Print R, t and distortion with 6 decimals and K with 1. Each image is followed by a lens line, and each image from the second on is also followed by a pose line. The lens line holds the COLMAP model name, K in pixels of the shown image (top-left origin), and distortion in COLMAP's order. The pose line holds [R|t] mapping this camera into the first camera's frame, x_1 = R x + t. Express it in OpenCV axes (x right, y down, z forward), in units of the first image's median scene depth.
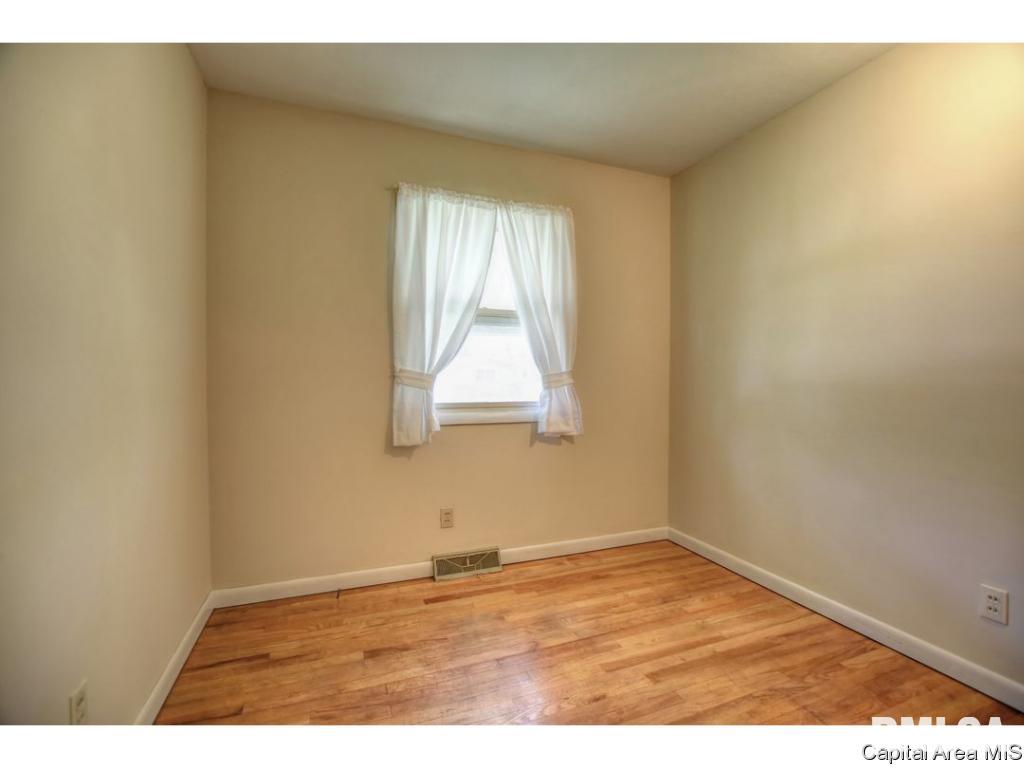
lens RADIAL K [[462.8, 0, 512.5], [0, 462.8, 387.7], [0, 0, 1]] dist [-0.020609, -0.000672]
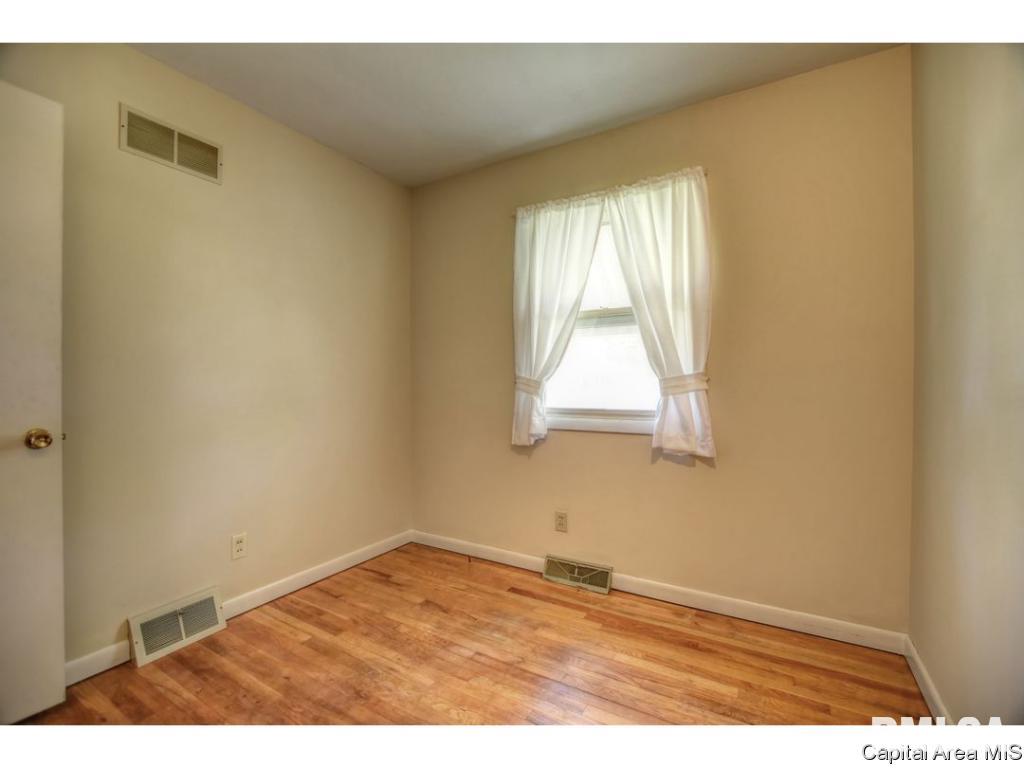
lens RADIAL K [[462.8, 0, 512.5], [0, 462.8, 387.7], [0, 0, 1]] dist [-0.020609, -0.000672]
pose [[0.596860, 0.001534, -0.802344, 0.617589], [-0.010286, 0.999931, -0.005740, -0.004734], [0.802280, 0.011680, 0.596834, 0.312347]]
